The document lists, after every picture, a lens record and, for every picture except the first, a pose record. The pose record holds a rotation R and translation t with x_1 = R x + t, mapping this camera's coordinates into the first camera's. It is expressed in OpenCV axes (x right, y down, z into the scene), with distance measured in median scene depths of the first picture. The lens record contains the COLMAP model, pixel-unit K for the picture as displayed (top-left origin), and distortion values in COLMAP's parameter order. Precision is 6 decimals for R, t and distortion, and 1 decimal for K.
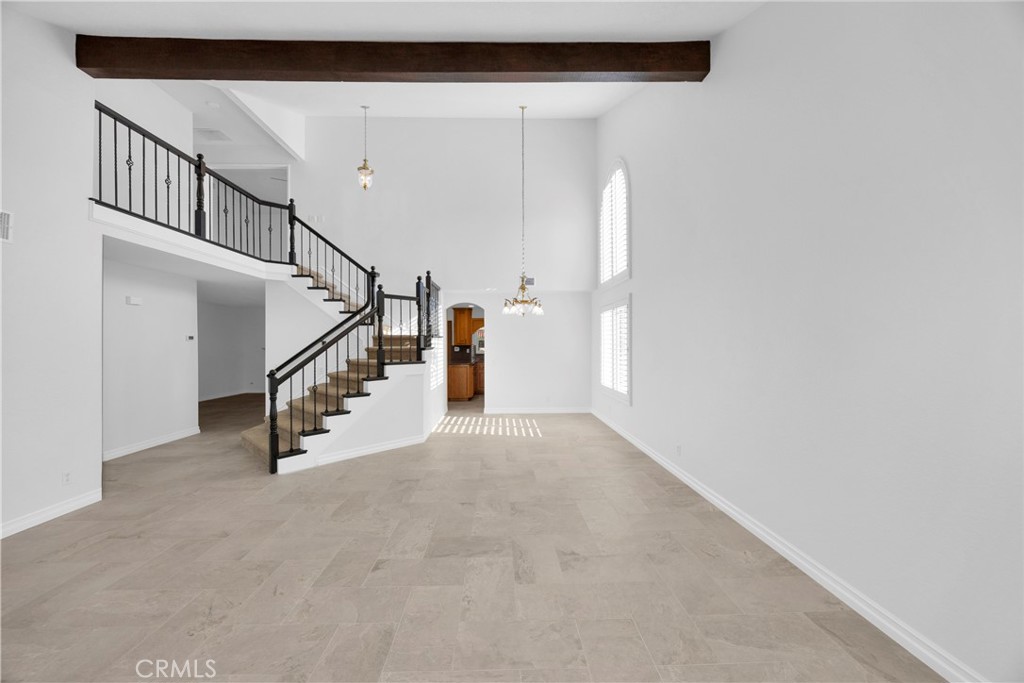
lens RADIAL K [[384.1, 0, 508.8], [0, 384.1, 341.9], [0, 0, 1]] dist [-0.001420, 0.000045]
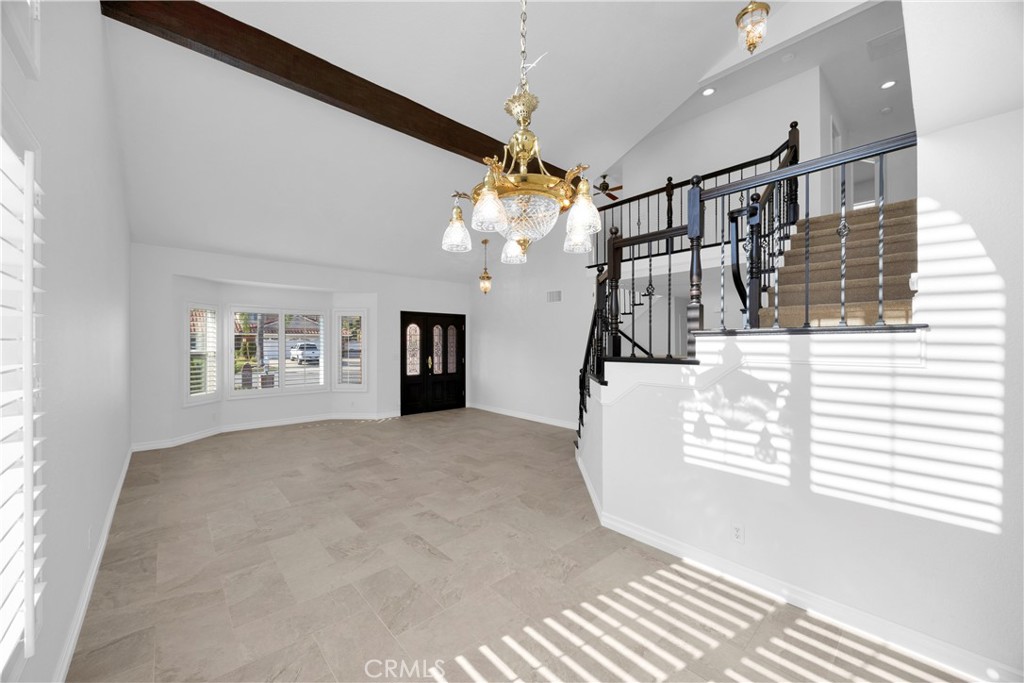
lens RADIAL K [[384.1, 0, 507.6], [0, 384.1, 345.5], [0, 0, 1]] dist [-0.001420, 0.000045]
pose [[-0.762678, 0.004580, -0.646762, 0.383771], [0.002477, 0.999988, 0.004160, -0.005309], [0.646773, 0.001571, -0.762681, 2.099120]]
